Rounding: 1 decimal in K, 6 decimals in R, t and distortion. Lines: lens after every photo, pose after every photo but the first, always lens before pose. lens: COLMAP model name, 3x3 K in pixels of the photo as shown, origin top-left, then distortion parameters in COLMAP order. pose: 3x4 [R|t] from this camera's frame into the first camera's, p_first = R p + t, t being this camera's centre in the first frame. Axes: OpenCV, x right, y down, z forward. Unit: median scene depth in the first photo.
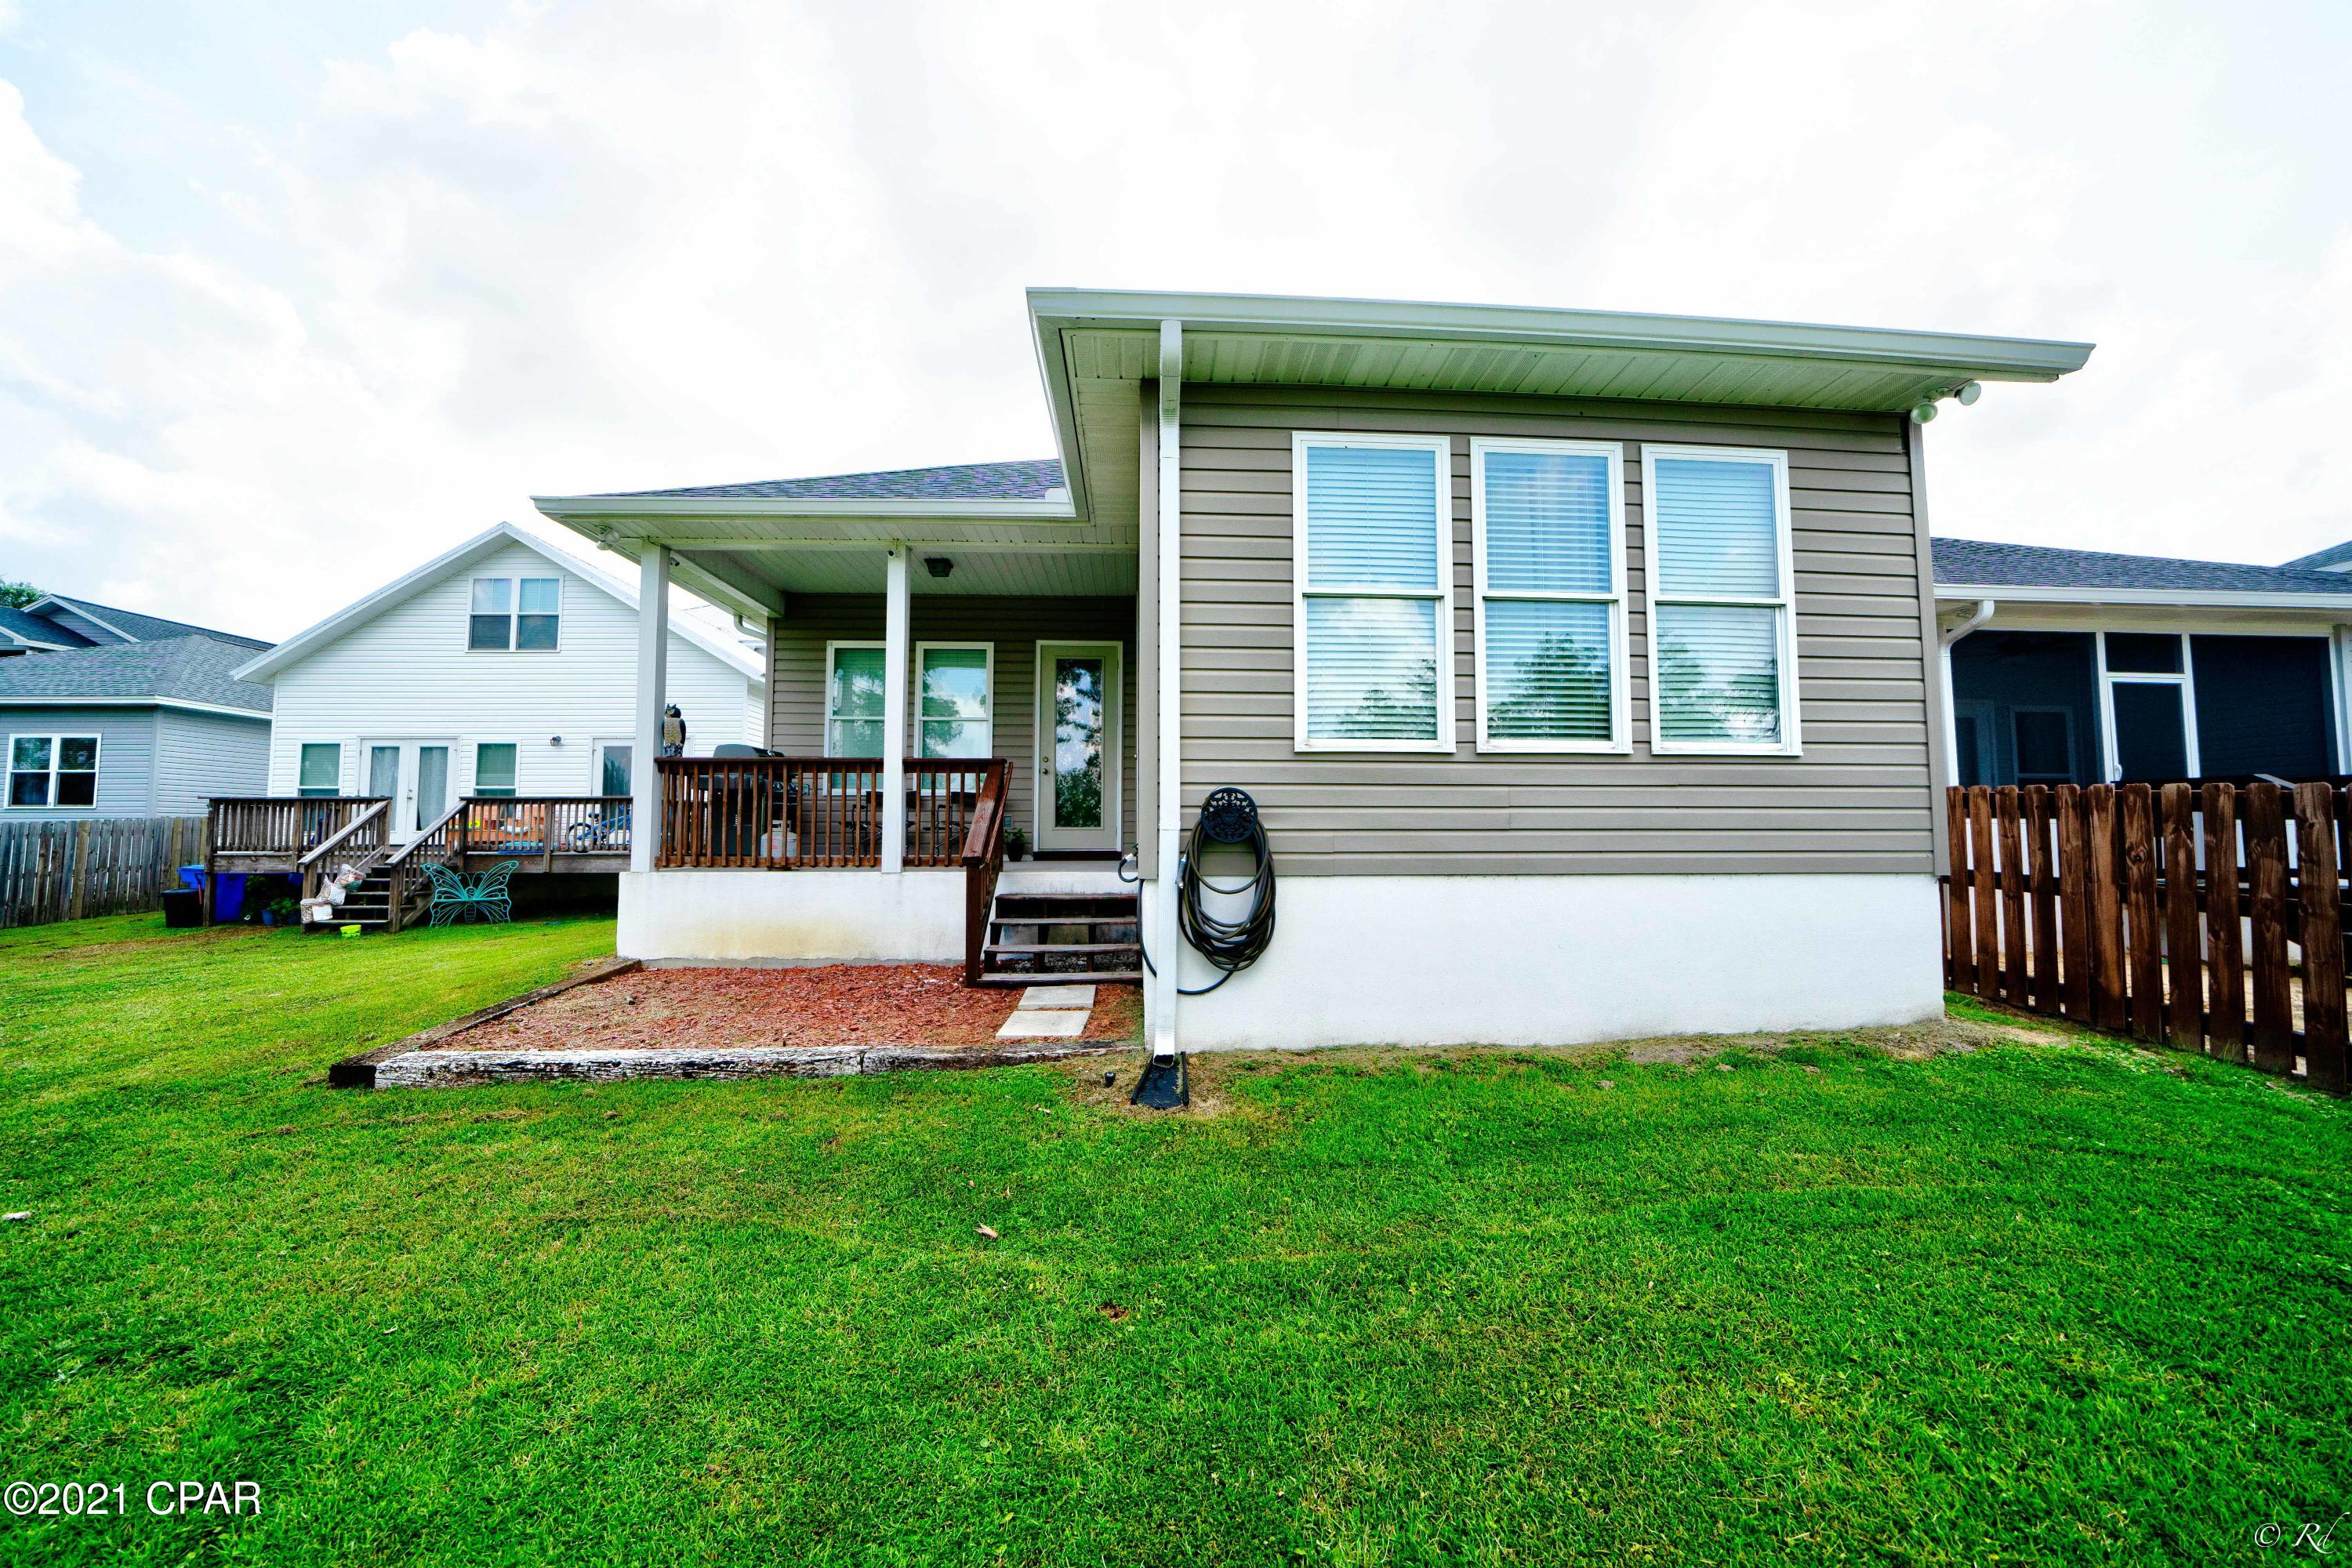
lens RADIAL K [[809.0, 0, 1184.7], [0, 809.0, 789.3], [0, 0, 1]] dist [-0.018385, 0.000423]
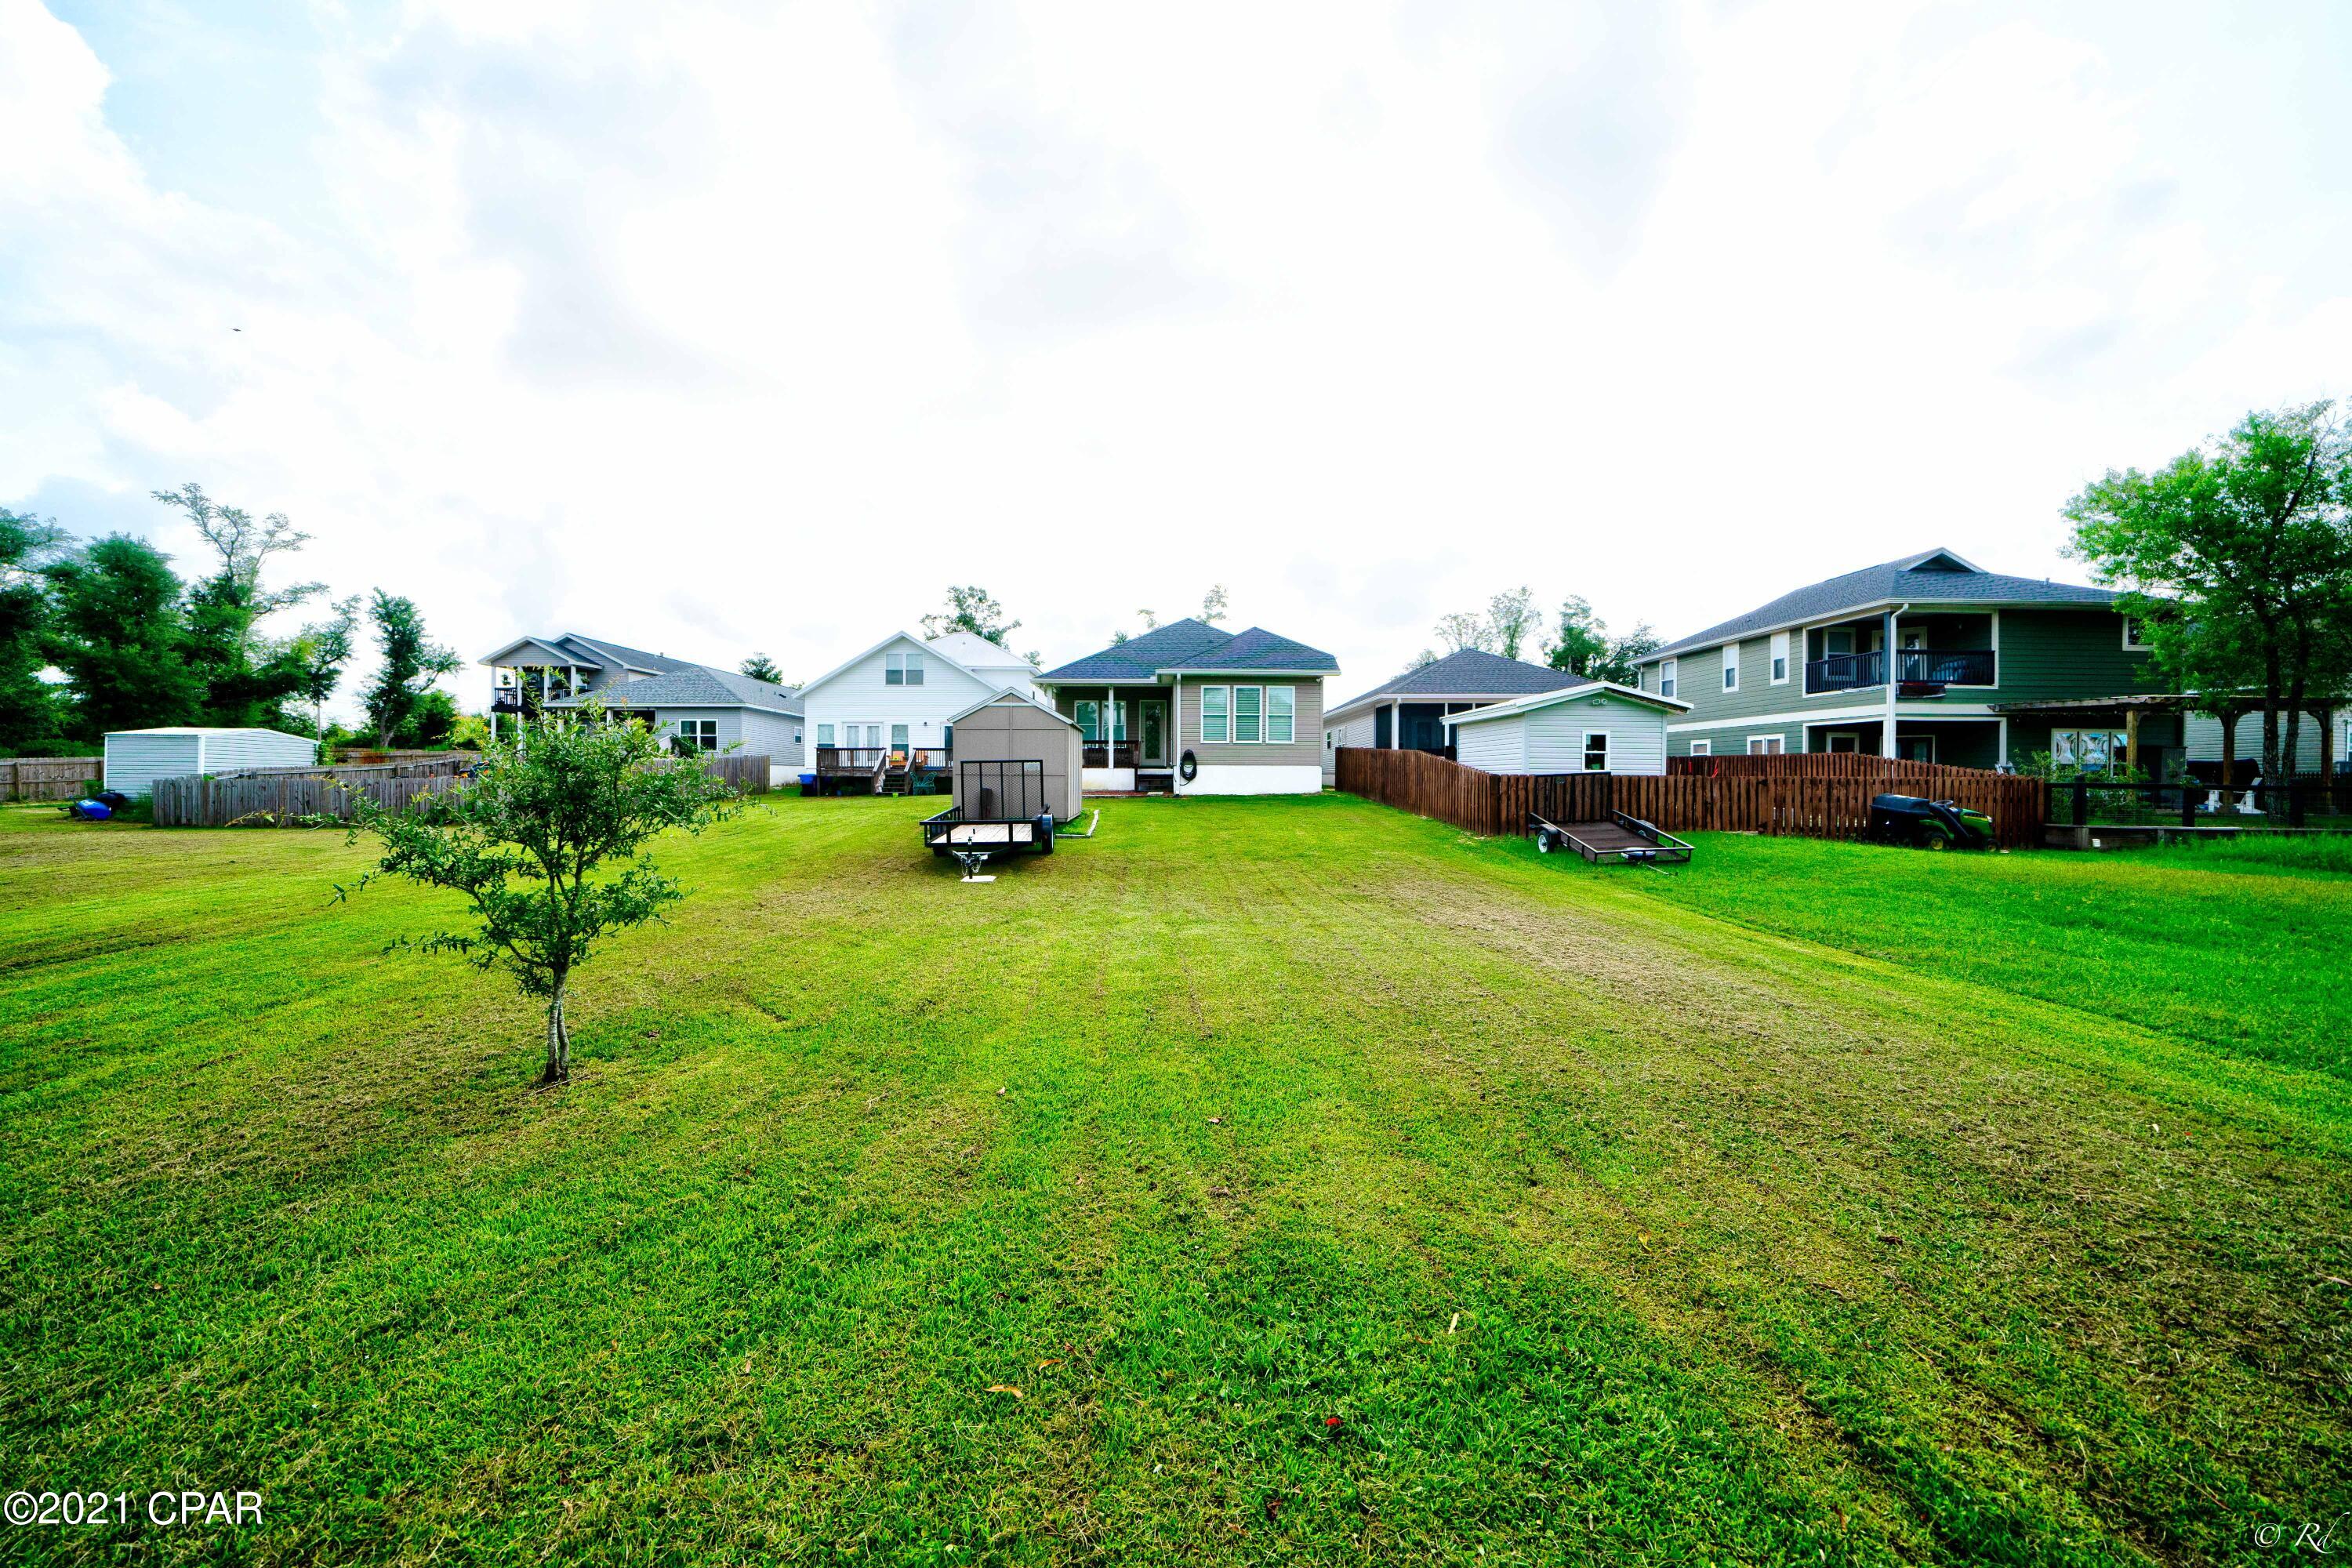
lens RADIAL K [[809.0, 0, 1174.7], [0, 809.0, 779.7], [0, 0, 1]] dist [-0.018385, 0.000423]
pose [[0.999306, 0.002865, -0.037126, 0.071546], [-0.000589, 0.998127, 0.061181, -0.059923], [0.037231, -0.061117, 0.997436, -2.031106]]
